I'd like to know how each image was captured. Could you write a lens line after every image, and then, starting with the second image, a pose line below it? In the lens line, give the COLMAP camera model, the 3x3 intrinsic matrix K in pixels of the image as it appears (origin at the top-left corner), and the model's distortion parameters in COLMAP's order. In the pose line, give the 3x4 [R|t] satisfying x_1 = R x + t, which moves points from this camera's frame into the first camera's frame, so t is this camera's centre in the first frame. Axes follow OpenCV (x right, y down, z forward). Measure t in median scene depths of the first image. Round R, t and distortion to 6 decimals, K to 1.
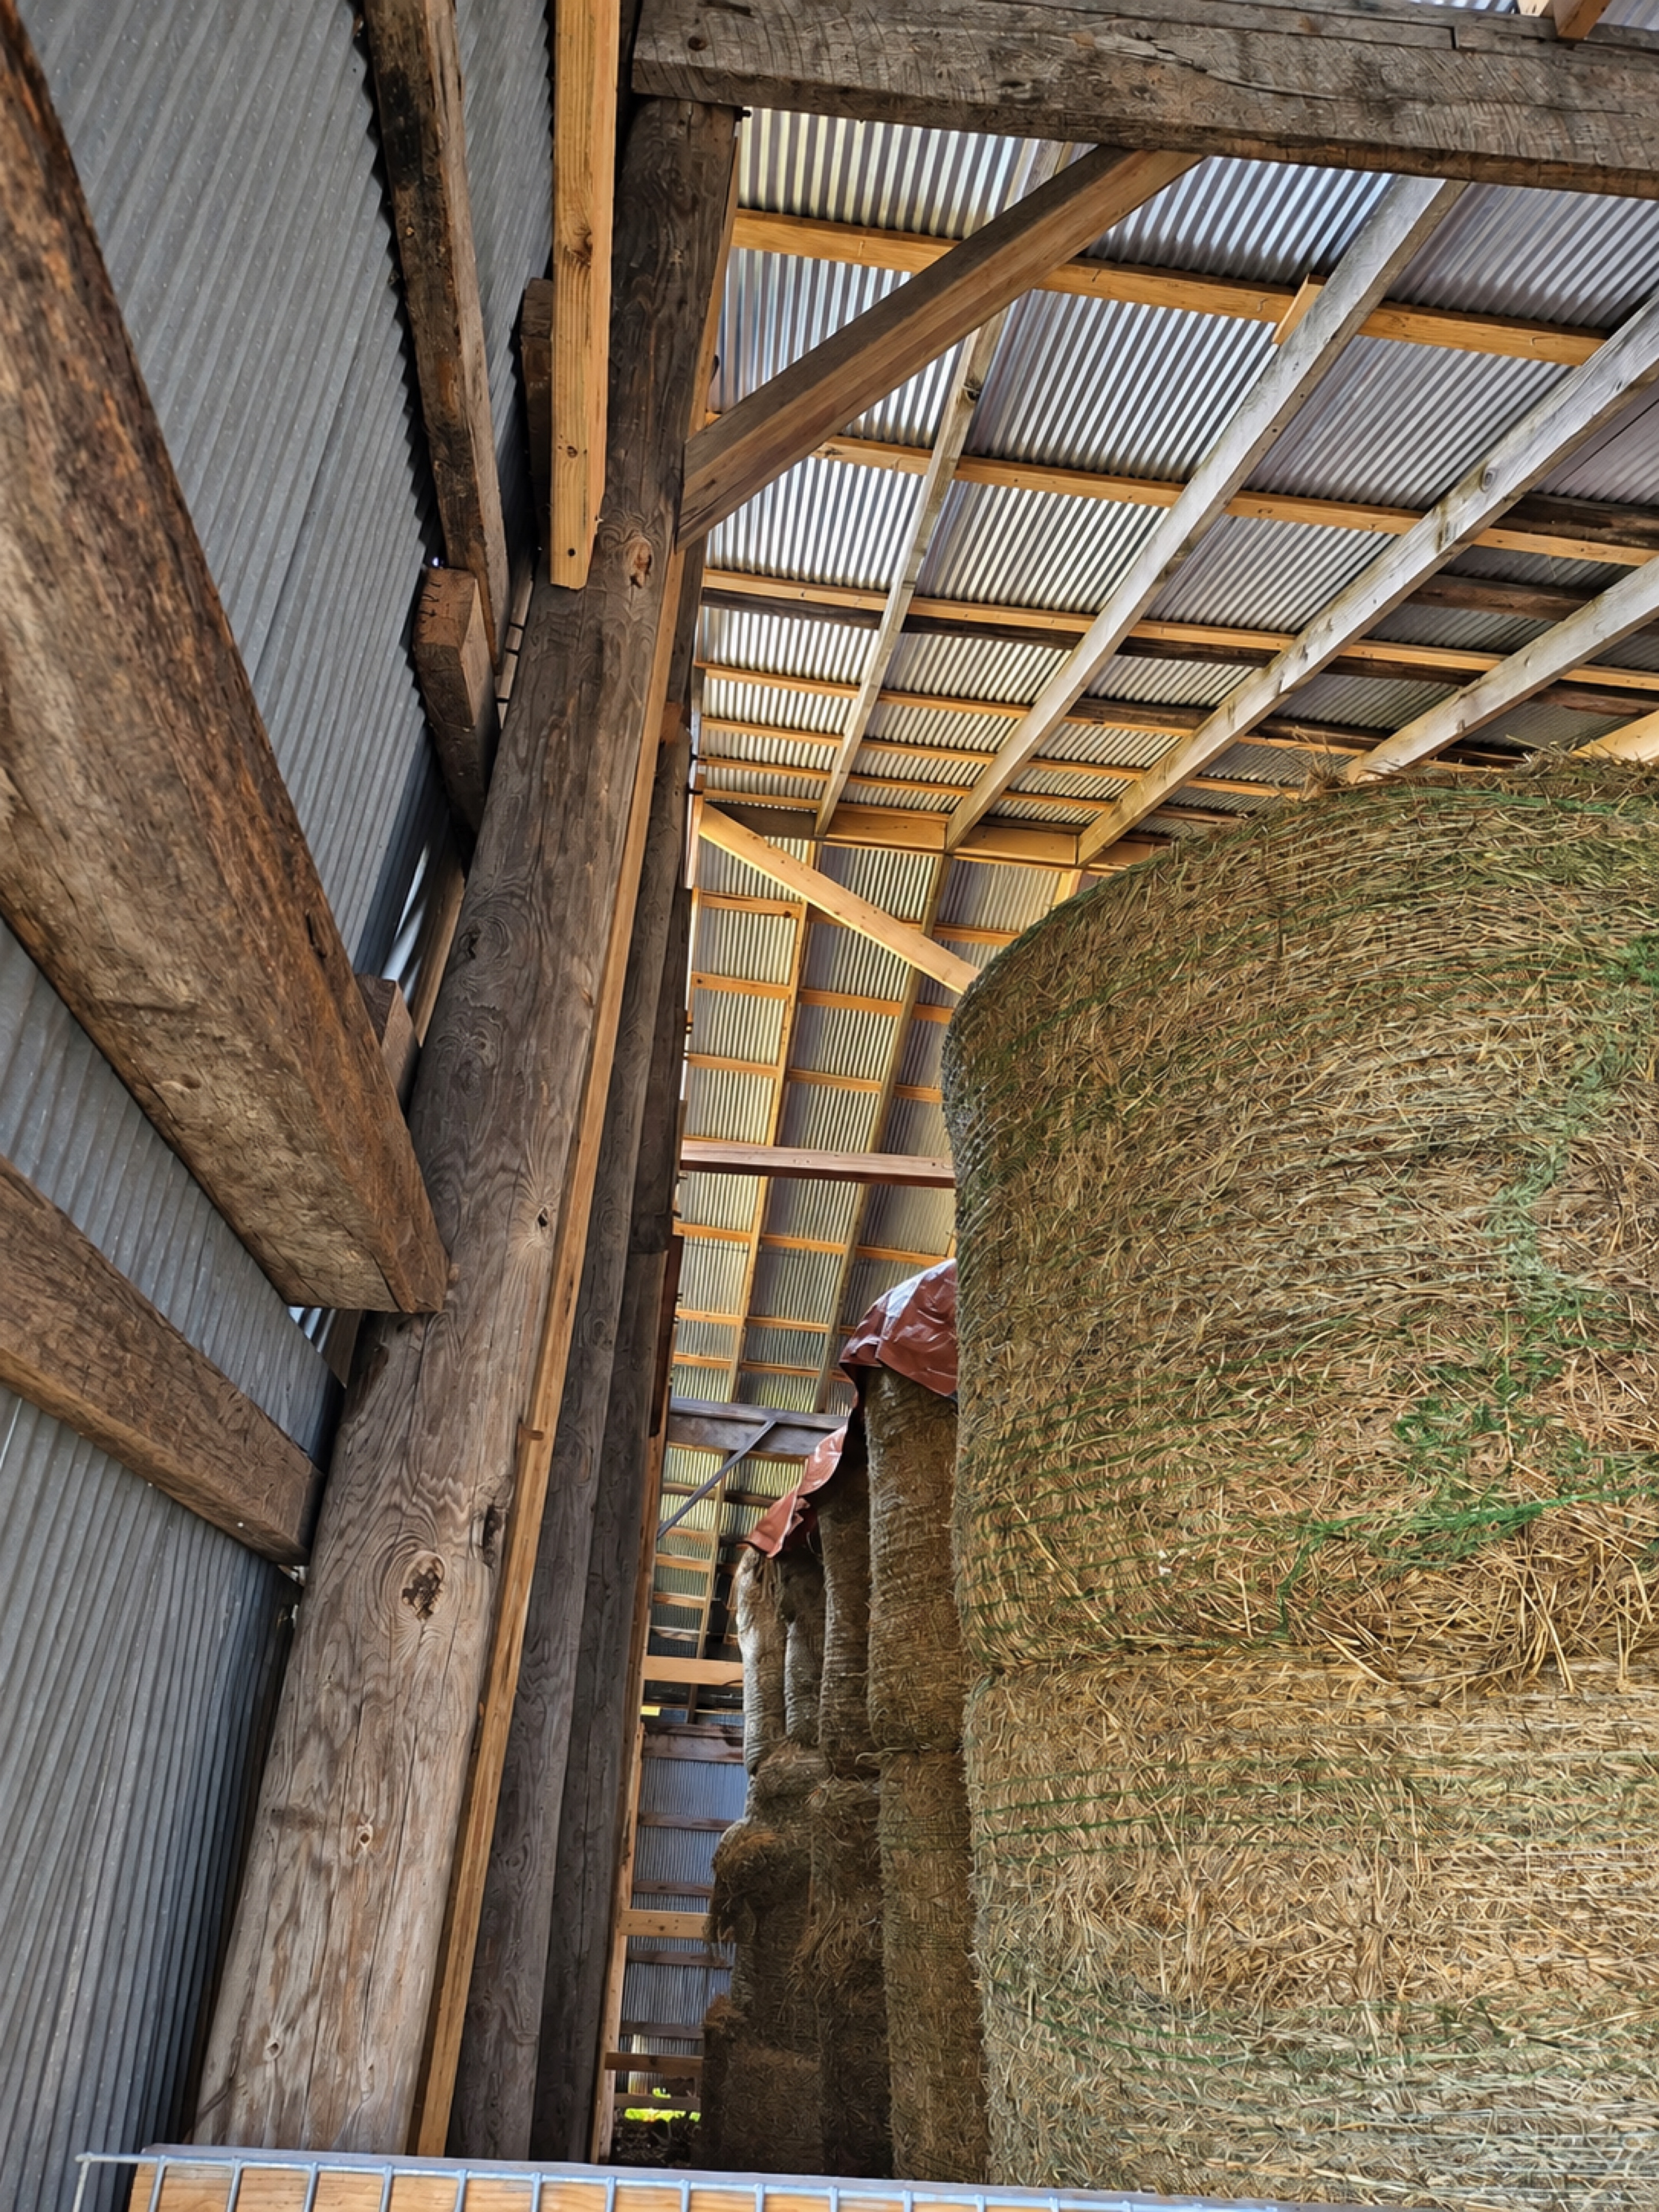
lens RADIAL K [[1606.6, 0, 829.5], [0, 1606.6, 1106.0], [0, 0, 1]] dist [-0.003498, 0.047259]
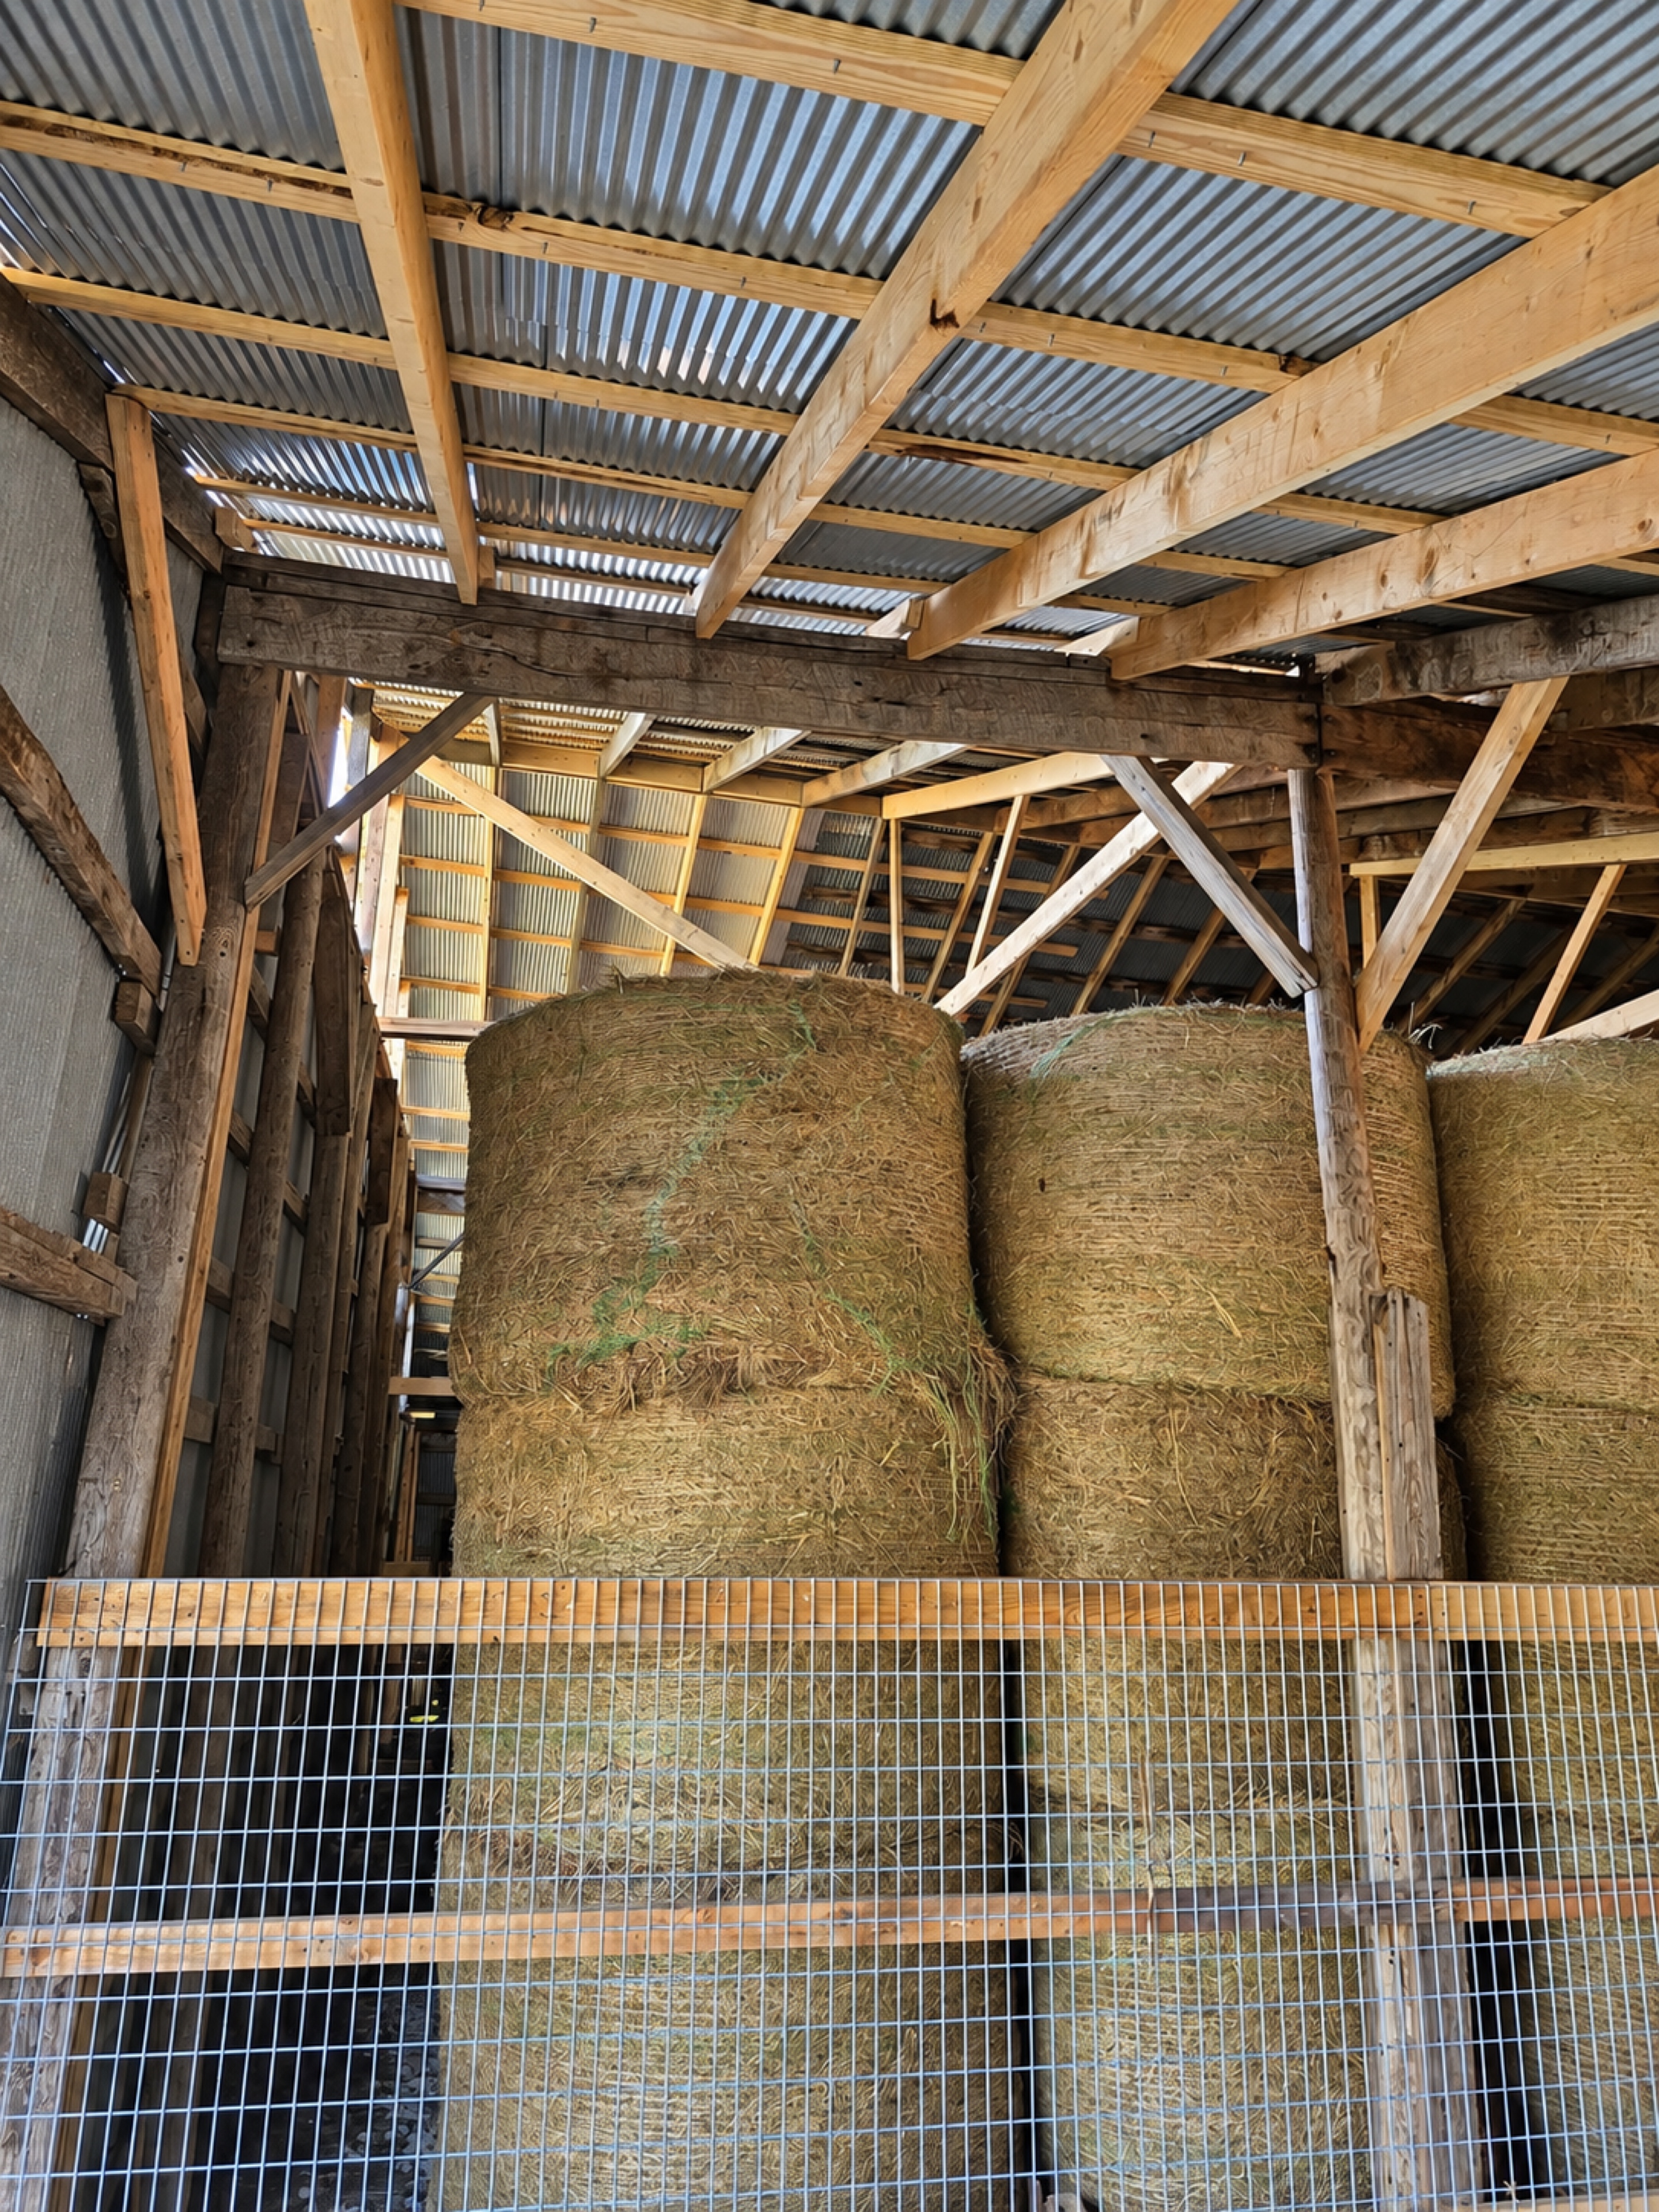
lens RADIAL K [[1525.7, 0, 829.5], [0, 1525.7, 1106.0], [0, 0, 1]] dist [0.129404, -0.191359]
pose [[0.992360, -0.008332, 0.123093, 0.380631], [-0.012764, 0.985430, 0.169603, -0.419740], [-0.122713, -0.169879, 0.977795, -1.052258]]
